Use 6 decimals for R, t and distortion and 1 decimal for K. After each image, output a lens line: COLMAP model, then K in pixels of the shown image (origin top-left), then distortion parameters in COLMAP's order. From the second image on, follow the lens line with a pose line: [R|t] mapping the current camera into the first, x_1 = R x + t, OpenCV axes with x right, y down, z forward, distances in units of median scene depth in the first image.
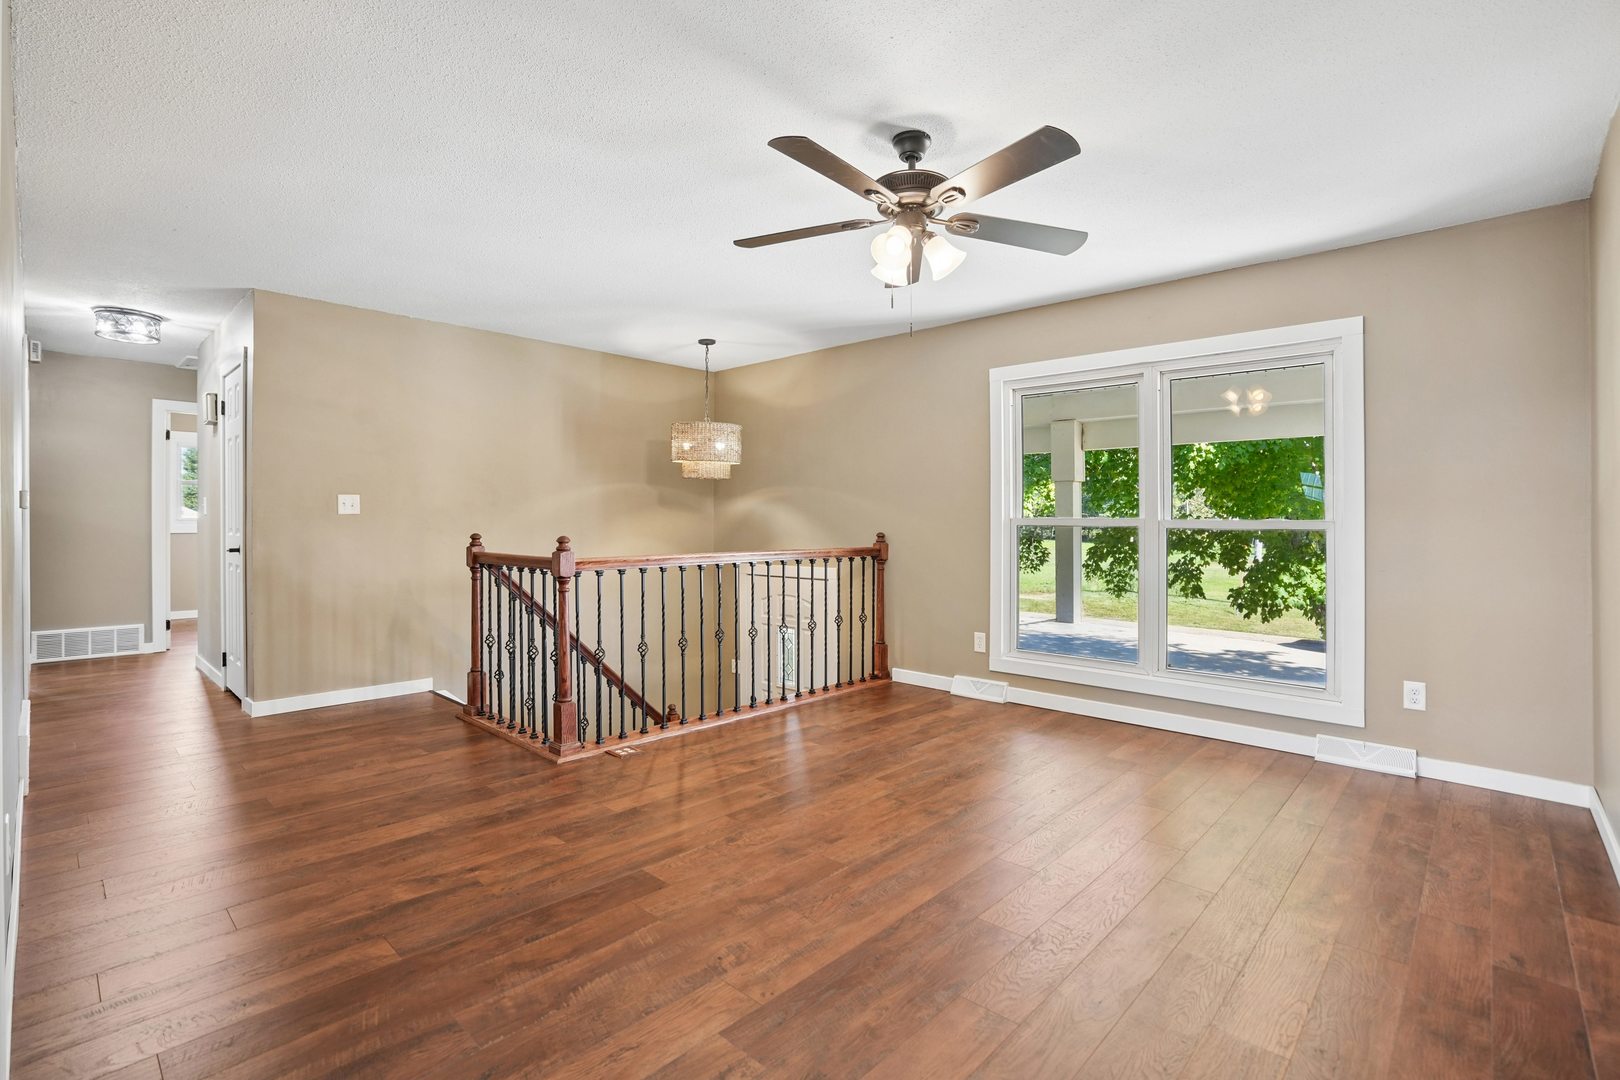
lens RADIAL K [[741.6, 0, 813.3], [0, 741.6, 525.7], [0, 0, 1]] dist [-0.026988, 0.001211]
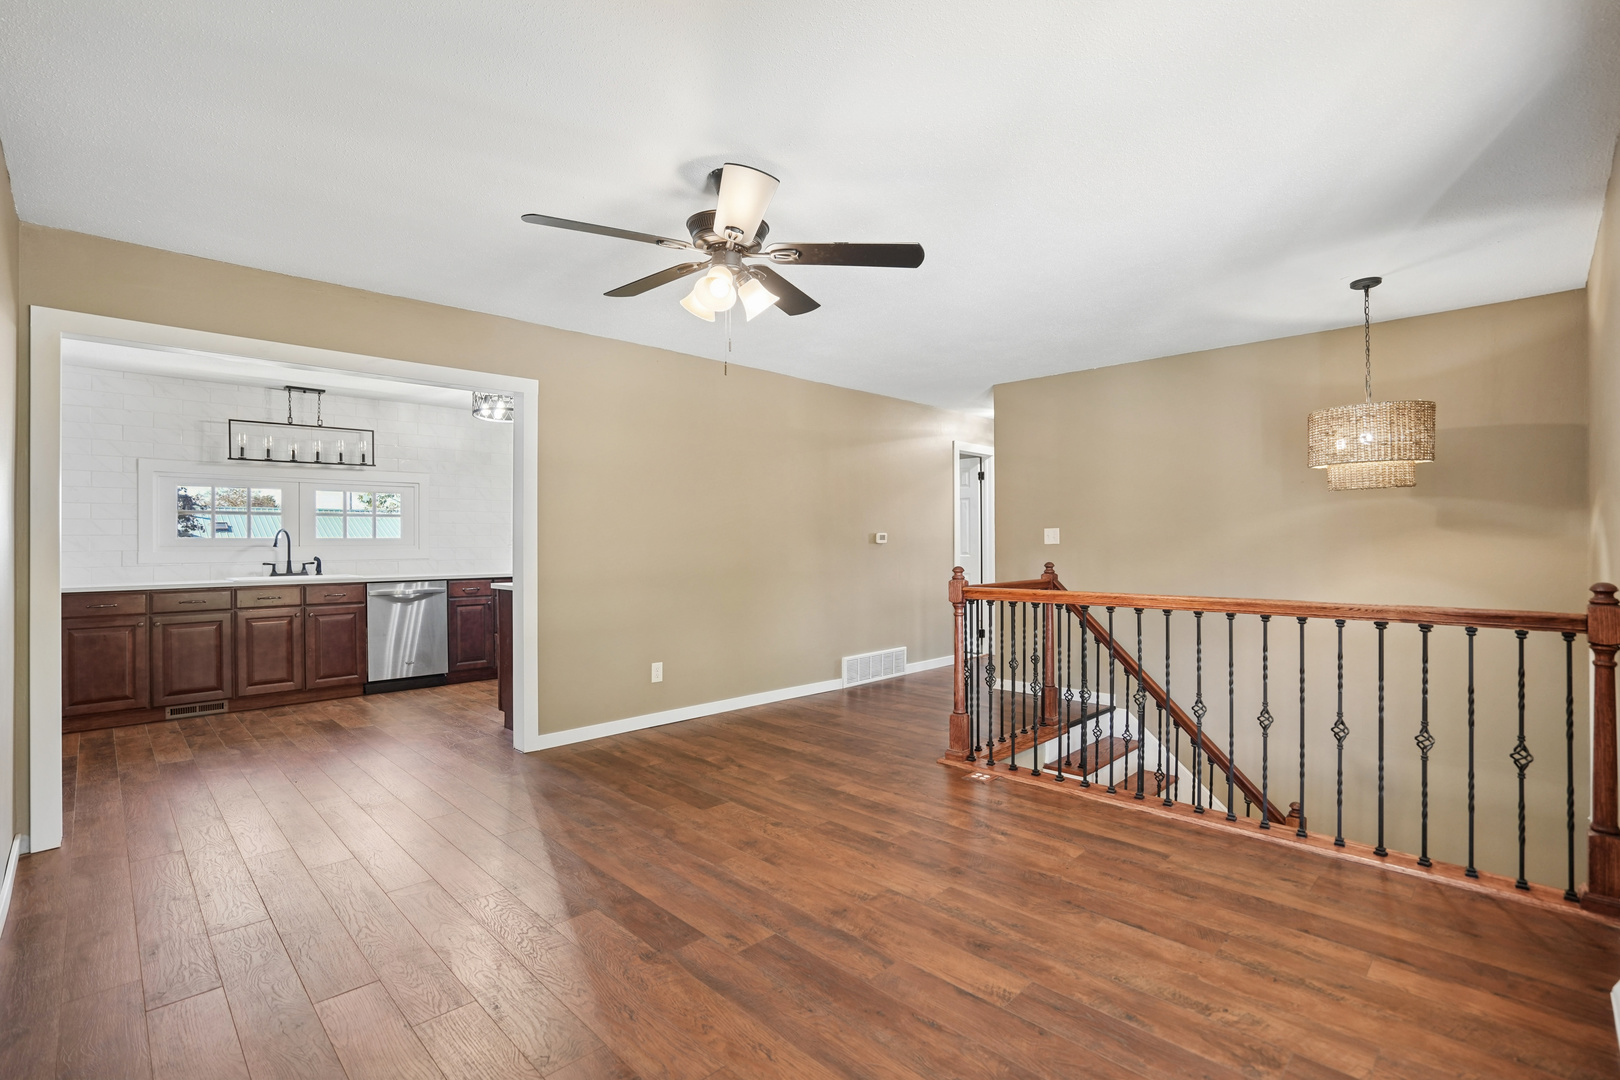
lens RADIAL K [[741.6, 0, 812.7], [0, 741.6, 546.0], [0, 0, 1]] dist [-0.026988, 0.001211]
pose [[-0.027769, -0.002697, -0.999611, 1.021478], [-0.001139, 0.999996, -0.002667, -0.018319], [0.999614, 0.001064, -0.027772, 1.033279]]
